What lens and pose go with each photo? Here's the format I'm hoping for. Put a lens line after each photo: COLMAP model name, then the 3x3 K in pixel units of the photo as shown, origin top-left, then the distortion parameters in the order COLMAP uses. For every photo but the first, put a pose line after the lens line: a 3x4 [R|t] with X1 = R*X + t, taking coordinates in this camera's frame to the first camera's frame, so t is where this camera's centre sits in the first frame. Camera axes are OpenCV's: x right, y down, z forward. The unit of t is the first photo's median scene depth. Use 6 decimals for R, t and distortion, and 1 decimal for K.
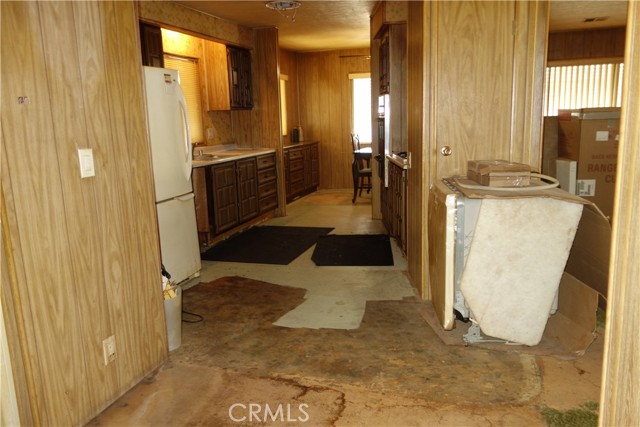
lens RADIAL K [[506.4, 0, 317.3], [0, 506.4, 211.3], [0, 0, 1]] dist [0.012775, -0.005962]
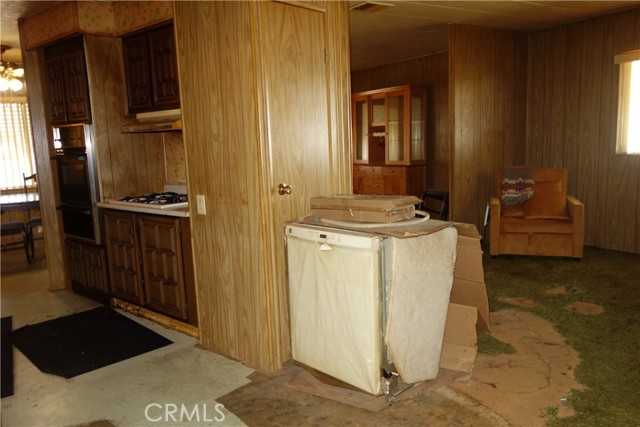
lens RADIAL K [[506.4, 0, 317.3], [0, 506.4, 211.3], [0, 0, 1]] dist [0.012775, -0.005962]
pose [[0.648574, -0.105388, 0.753820, -0.222683], [0.159554, 0.987189, 0.000736, -0.046578], [-0.744241, 0.119798, 0.657080, 0.253987]]
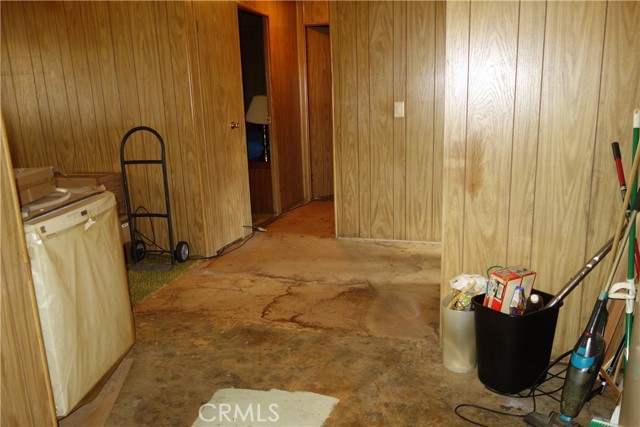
lens RADIAL K [[506.4, 0, 317.3], [0, 506.4, 211.3], [0, 0, 1]] dist [0.012775, -0.005962]
pose [[-0.997606, 0.069069, 0.003364, -0.048645], [0.064602, 0.913529, 0.401610, -0.169364], [0.024666, 0.400866, -0.915805, 0.923592]]
